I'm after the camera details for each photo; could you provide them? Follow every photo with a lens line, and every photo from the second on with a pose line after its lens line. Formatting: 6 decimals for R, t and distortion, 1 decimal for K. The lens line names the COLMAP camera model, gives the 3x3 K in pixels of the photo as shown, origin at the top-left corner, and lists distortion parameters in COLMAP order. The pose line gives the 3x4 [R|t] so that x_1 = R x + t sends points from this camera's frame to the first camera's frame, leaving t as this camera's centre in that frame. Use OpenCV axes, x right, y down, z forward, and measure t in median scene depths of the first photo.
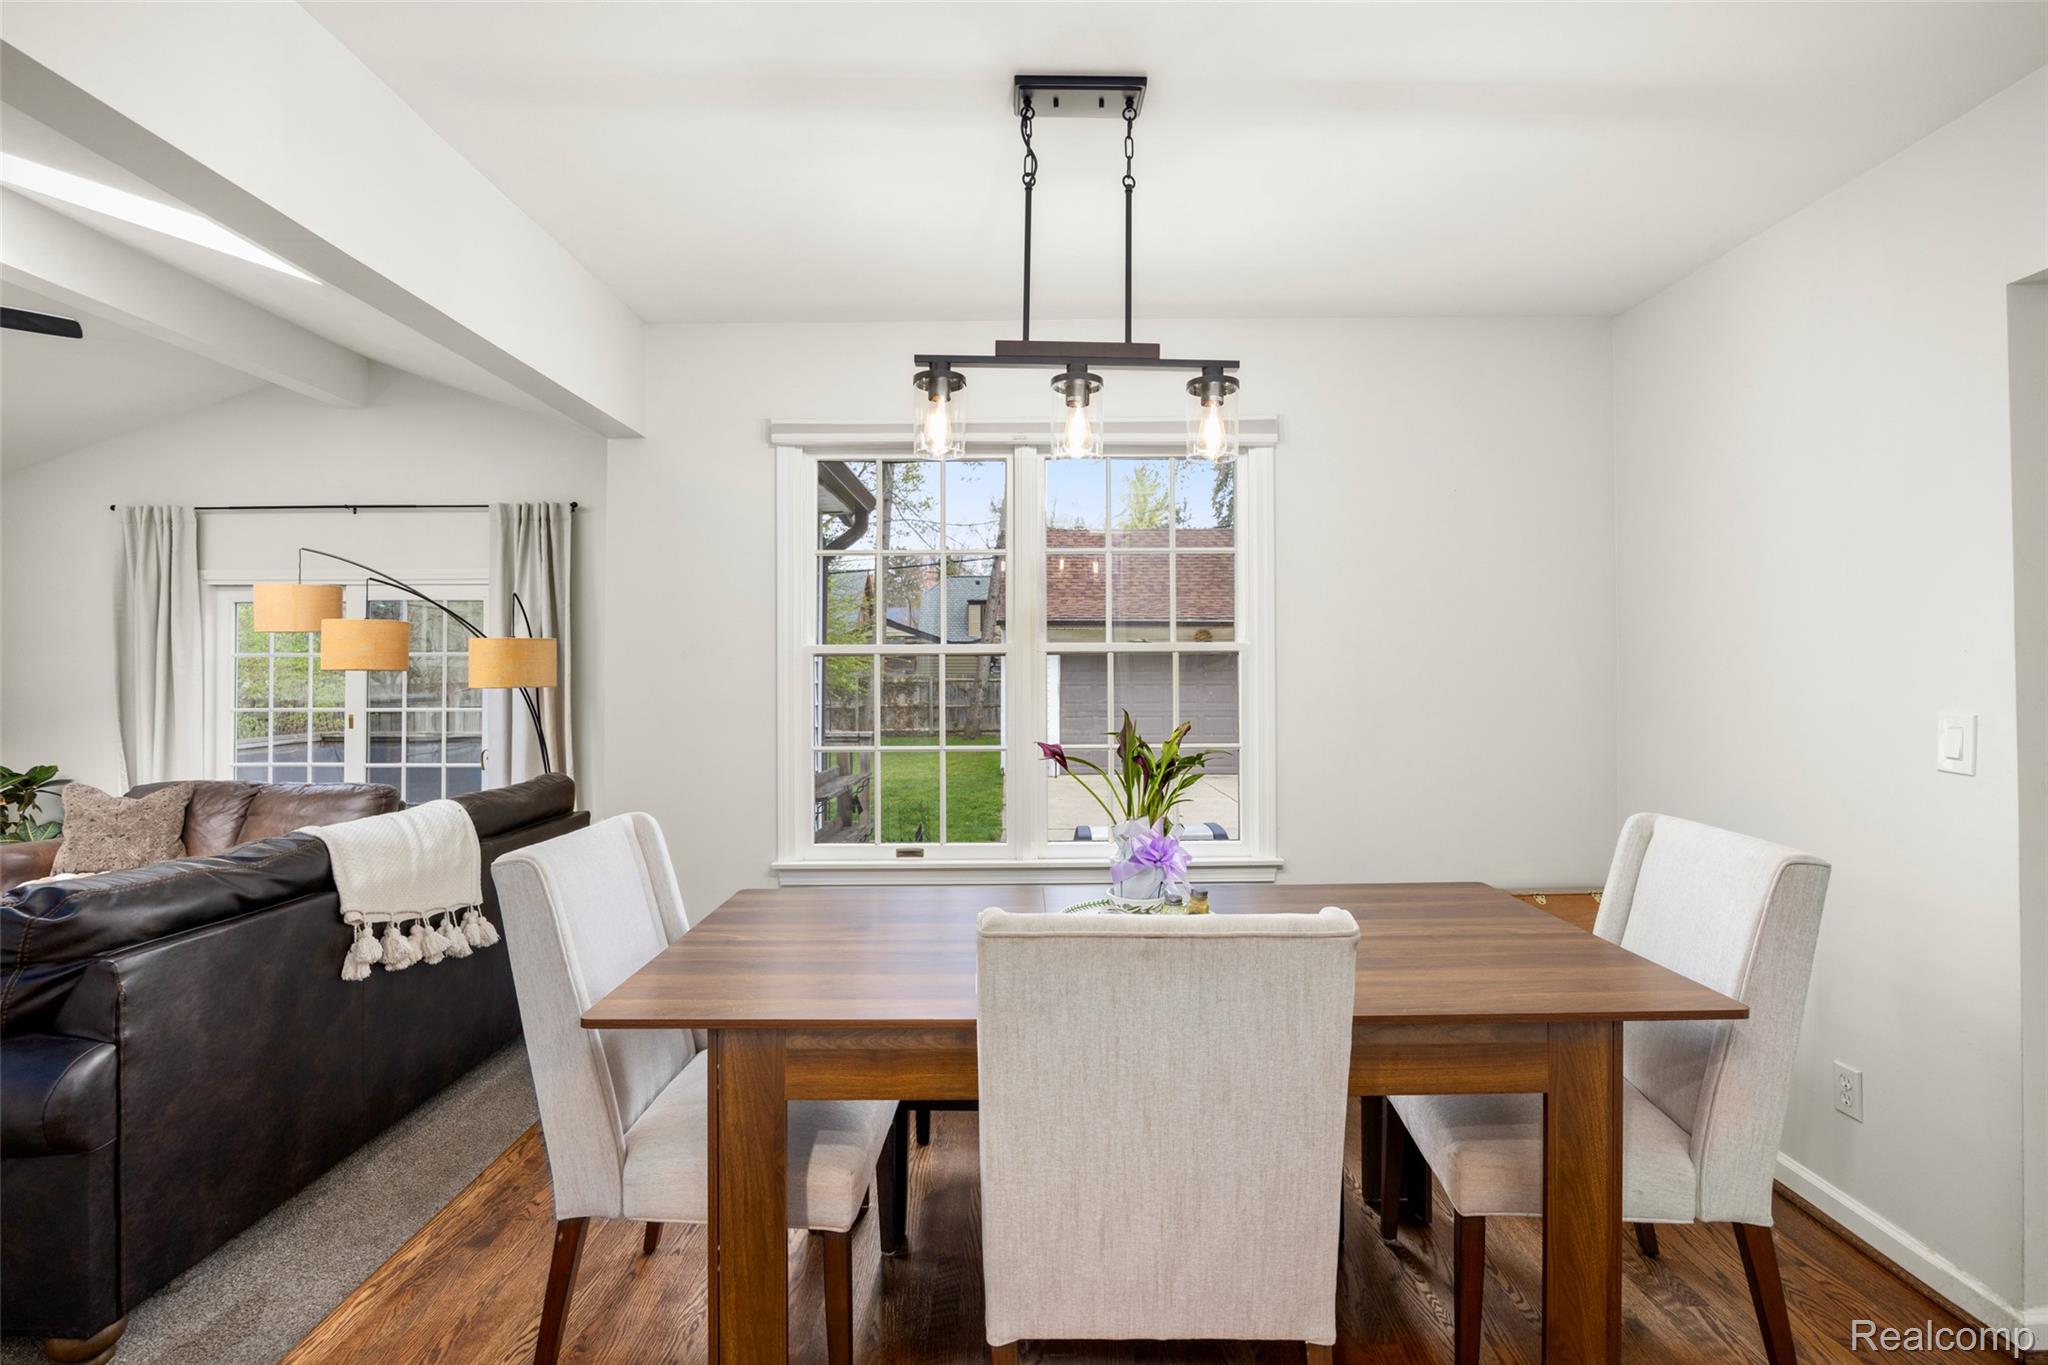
lens RADIAL K [[938.1, 0, 1025.6], [0, 938.1, 647.9], [0, 0, 1]] dist [-0.013780, 0.000934]
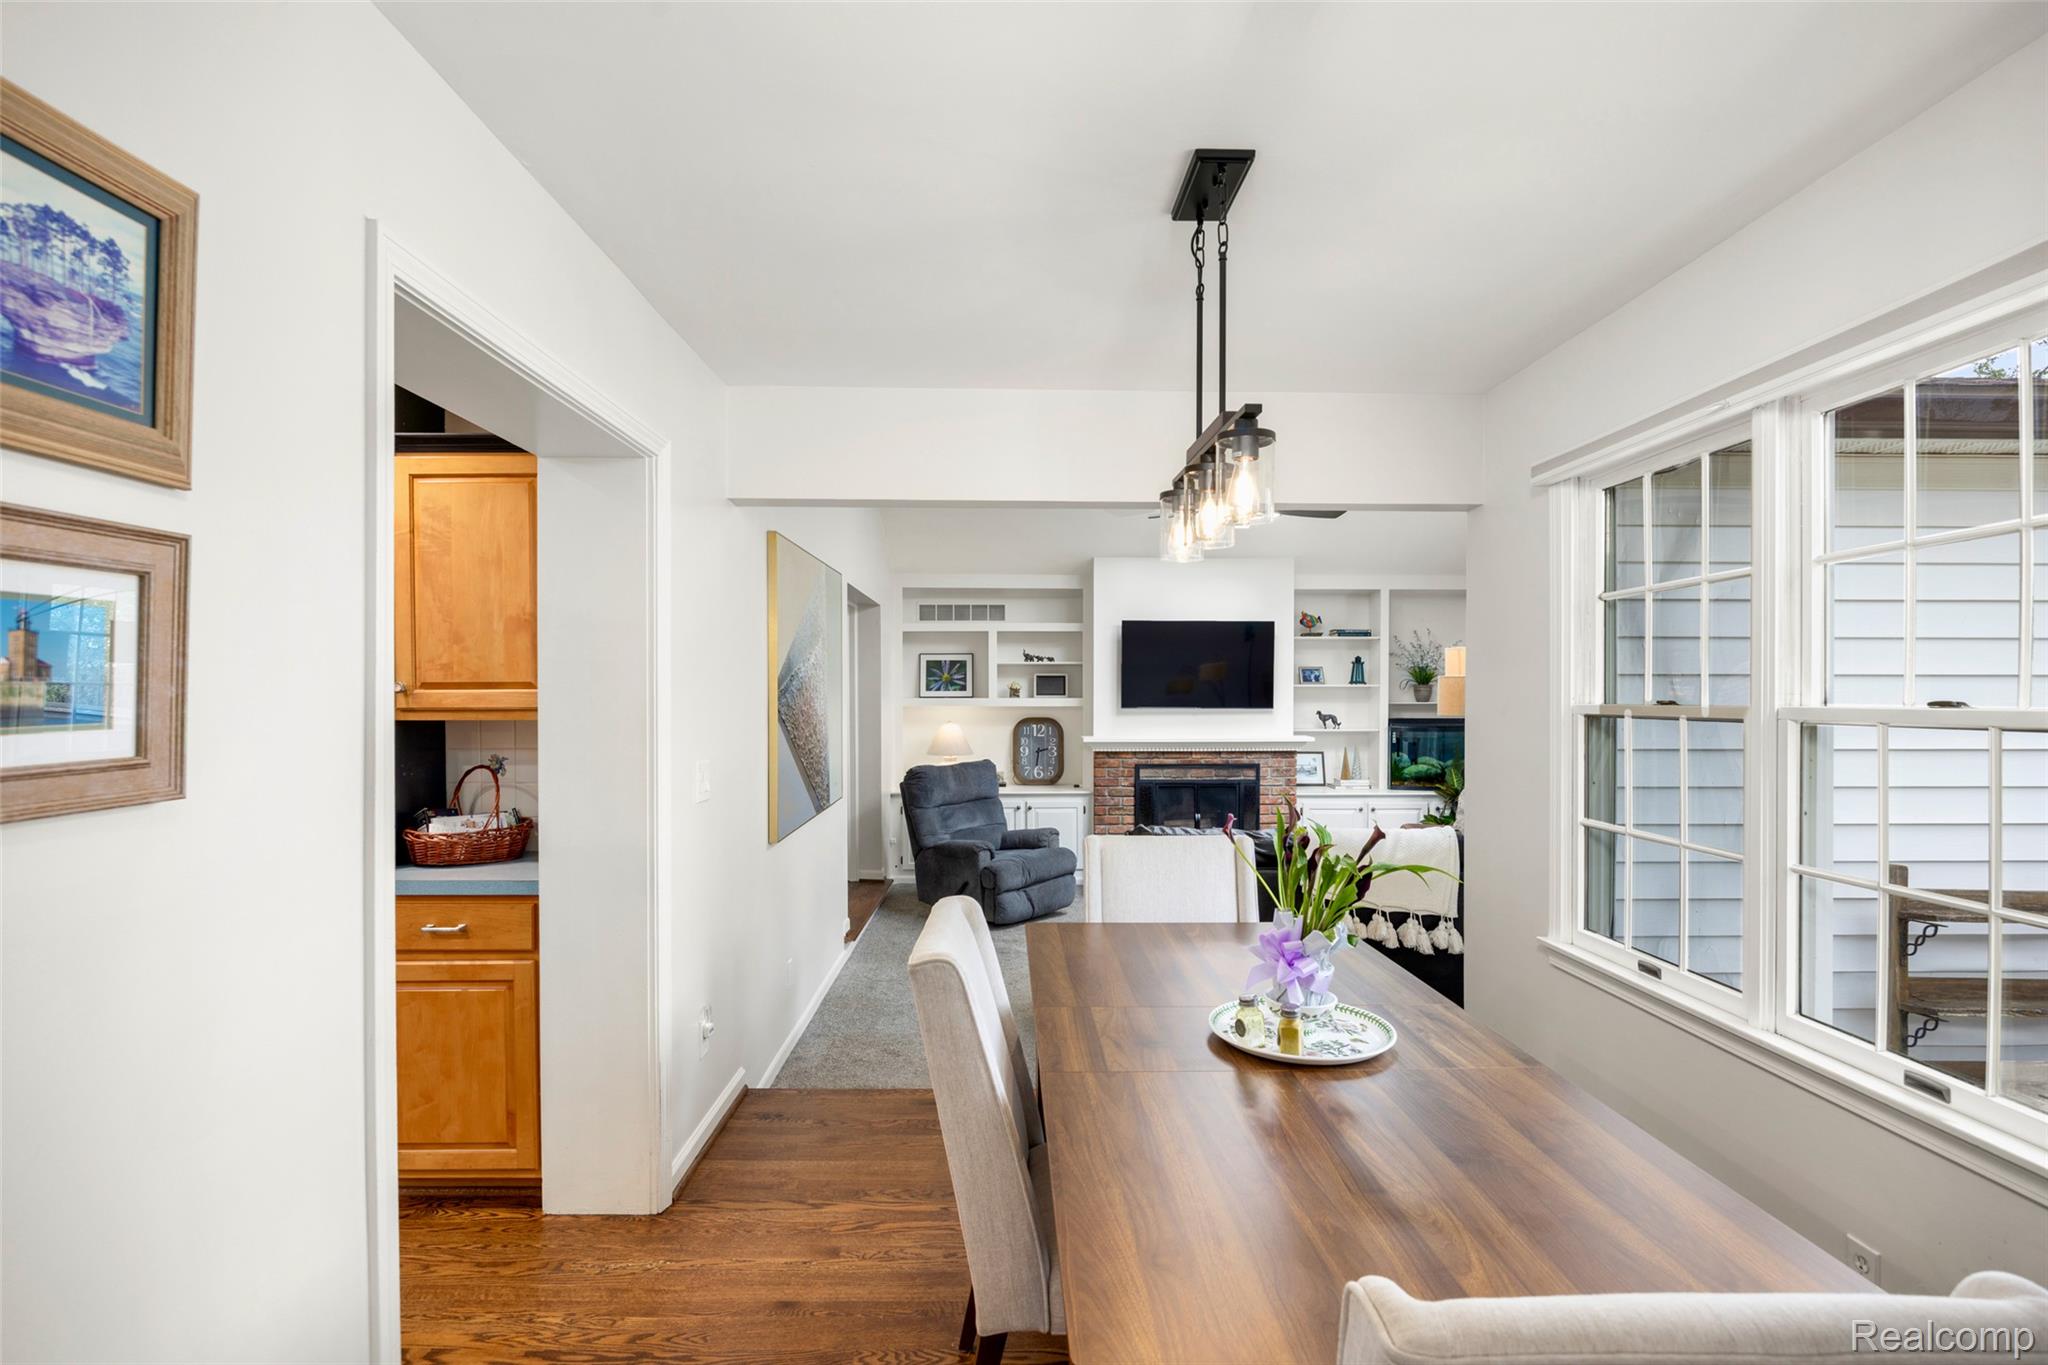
lens RADIAL K [[964.1, 0, 1024.0], [0, 964.1, 682.5], [0, 0, 1]] dist [-0.002078, -0.000240]
pose [[0.018018, -0.009966, -0.999788, 0.402064], [0.021734, 0.999718, -0.009573, -0.016240], [0.999601, -0.021557, 0.018230, 0.273562]]
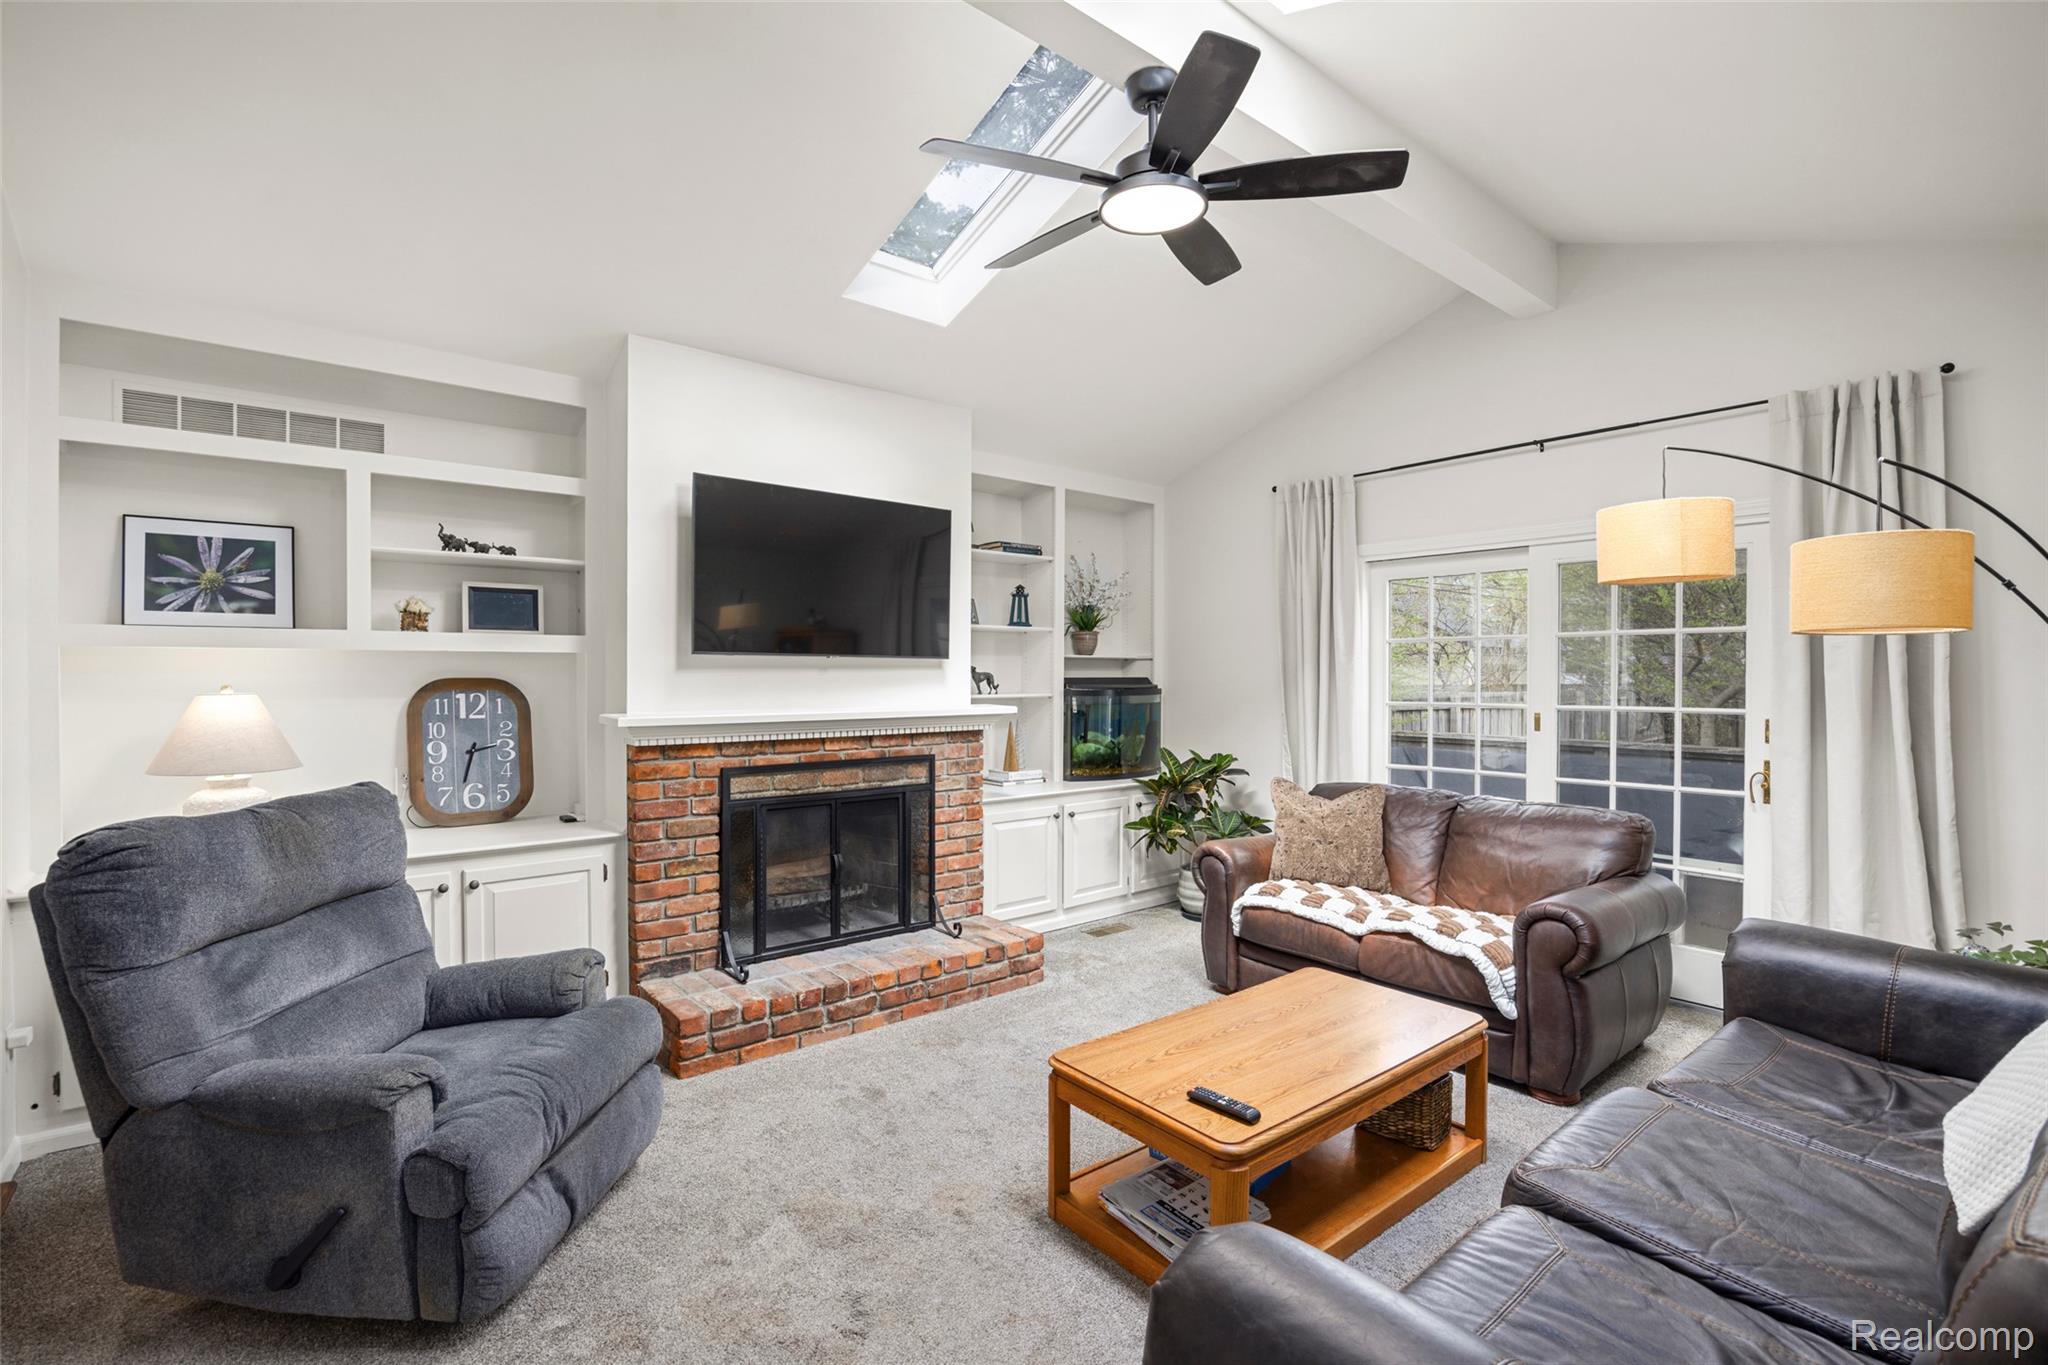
lens RADIAL K [[931.3, 0, 1024.0], [0, 931.3, 682.5], [0, 0, 1]] dist [-0.018513, 0.000174]
pose [[0.630560, 0.007728, -0.776102, -0.432625], [0.016549, 0.999589, 0.023398, 0.023324], [0.775964, -0.027598, 0.630173, 0.202448]]
